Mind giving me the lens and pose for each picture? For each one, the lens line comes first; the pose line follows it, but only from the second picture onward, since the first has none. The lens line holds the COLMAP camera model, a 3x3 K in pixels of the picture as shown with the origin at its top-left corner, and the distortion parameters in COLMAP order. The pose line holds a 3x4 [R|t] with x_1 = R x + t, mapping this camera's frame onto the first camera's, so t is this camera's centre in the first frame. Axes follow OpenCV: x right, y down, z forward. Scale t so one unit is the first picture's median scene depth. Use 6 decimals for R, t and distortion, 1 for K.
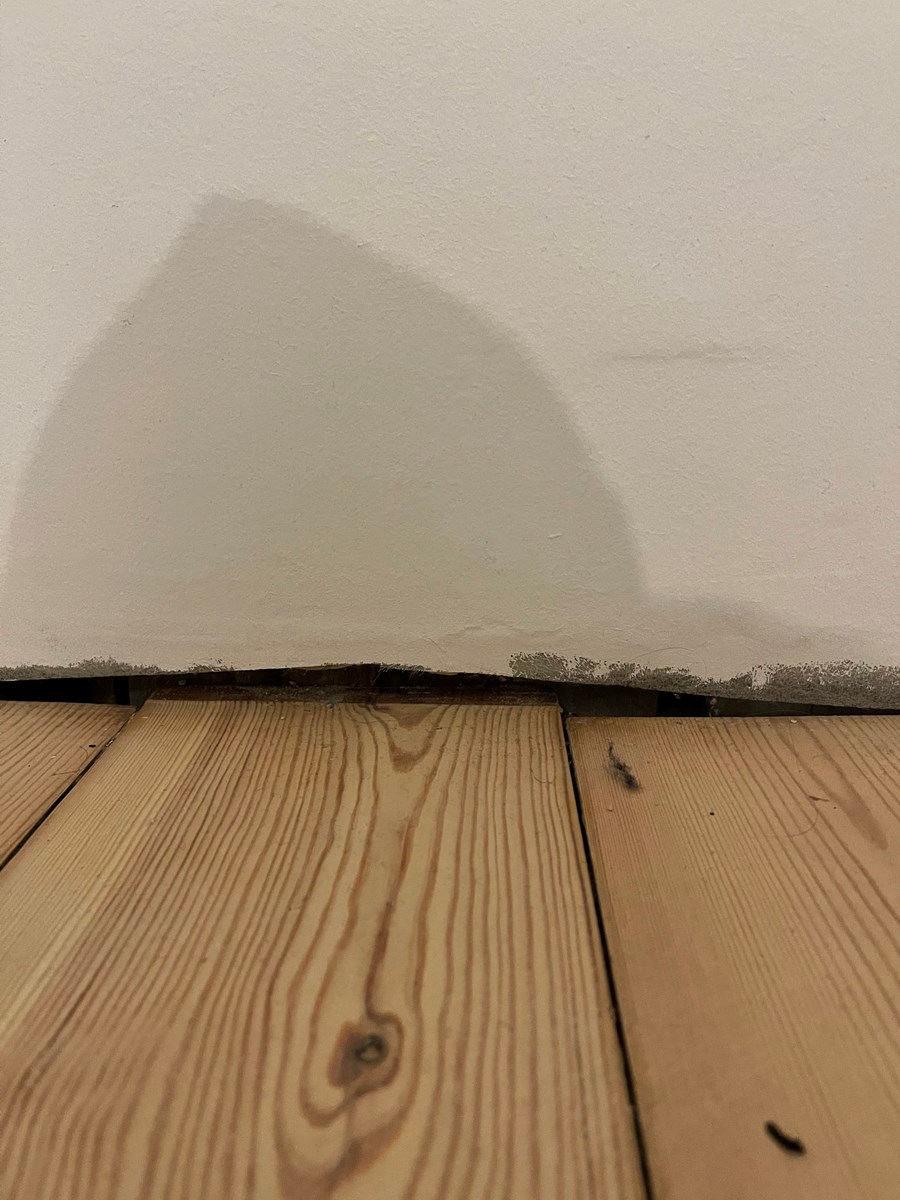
lens RADIAL K [[915.8, 0, 450.0], [0, 915.8, 600.0], [0, 0, 1]] dist [0.031676, -0.001839]
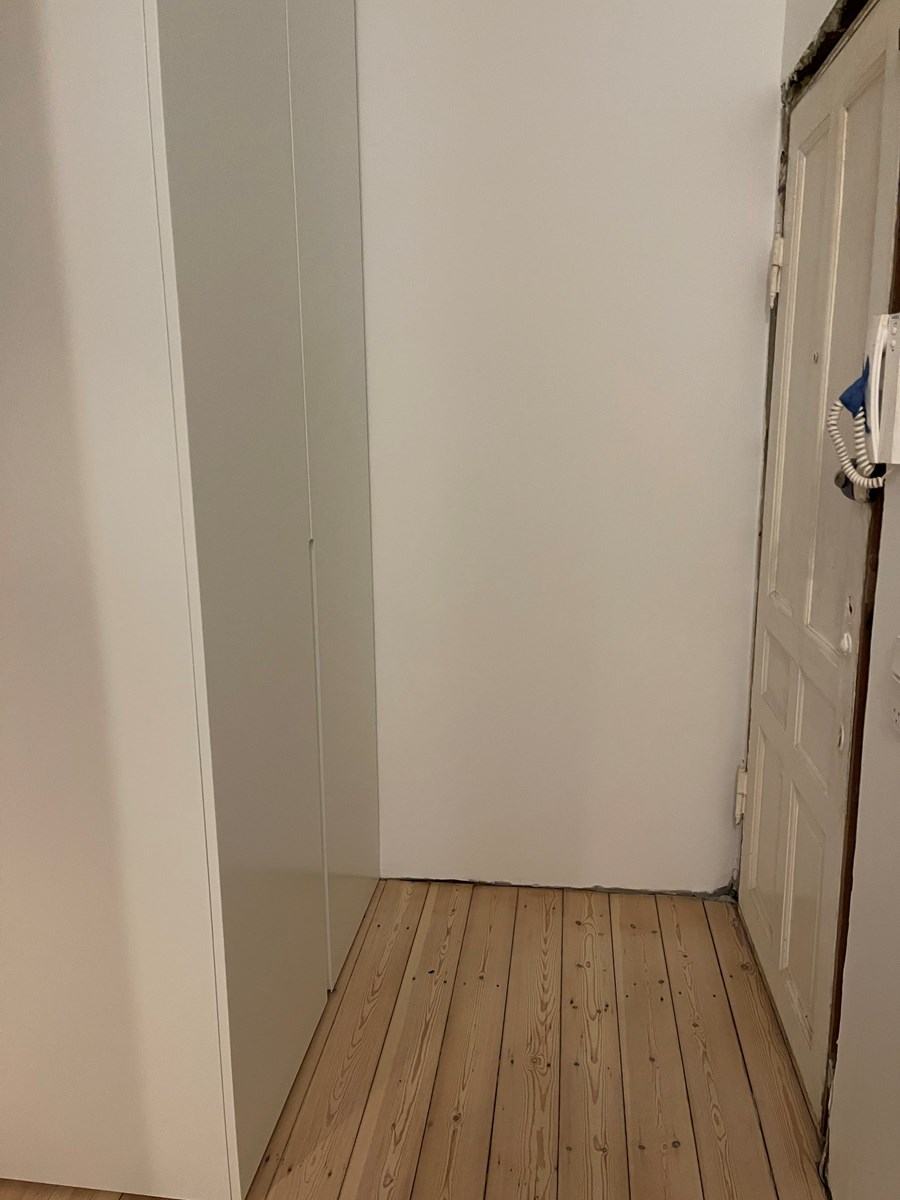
lens RADIAL K [[915.8, 0, 450.0], [0, 915.8, 600.0], [0, 0, 1]] dist [0.031676, -0.001839]
pose [[0.995564, -0.000314, -0.094084, 0.798425], [-0.004338, 0.998778, -0.049236, -2.452376], [0.093985, 0.049425, 0.994346, -8.989730]]
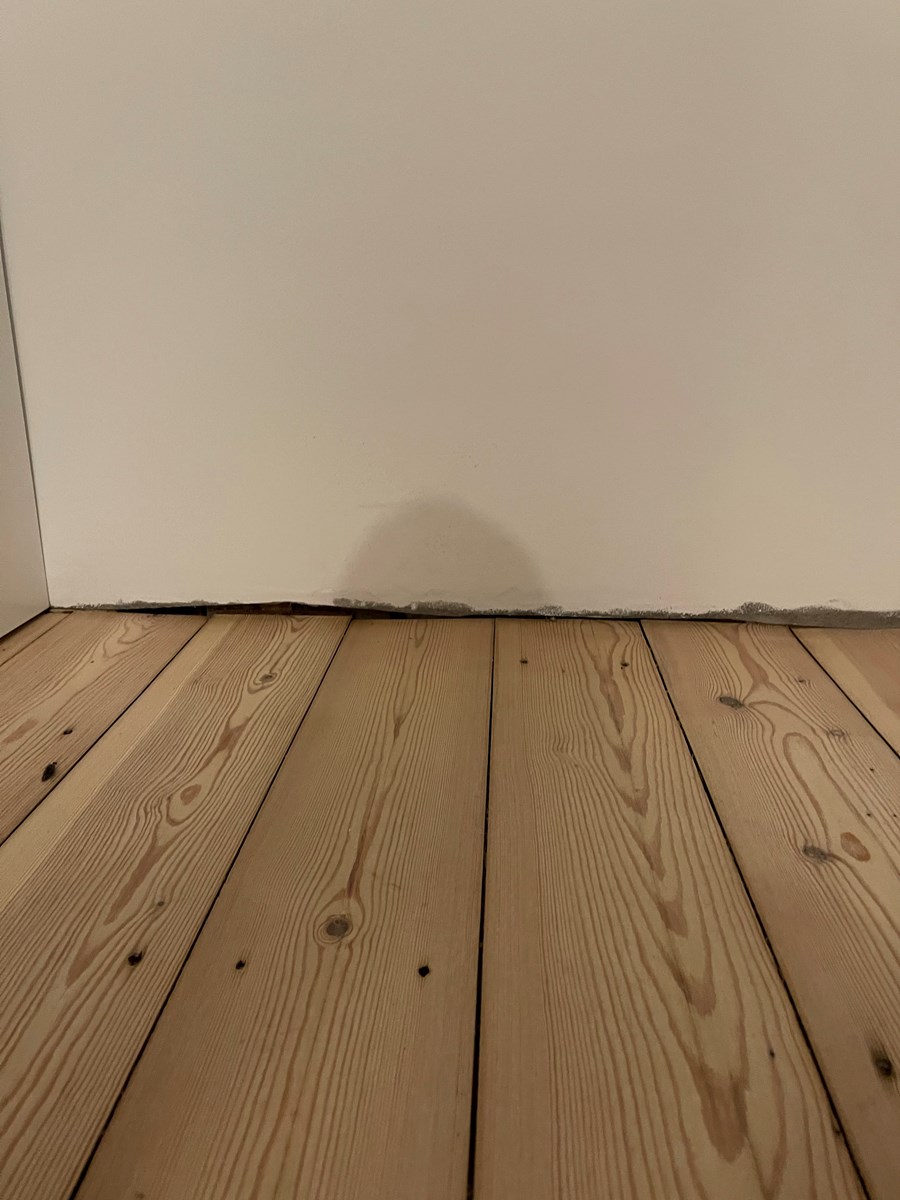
lens RADIAL K [[915.8, 0, 450.0], [0, 915.8, 600.0], [0, 0, 1]] dist [0.031676, -0.001839]
pose [[0.999772, 0.001914, -0.021245, 0.518319], [-0.000970, 0.999014, 0.044376, -0.071194], [0.021309, -0.044346, 0.998789, -2.028395]]
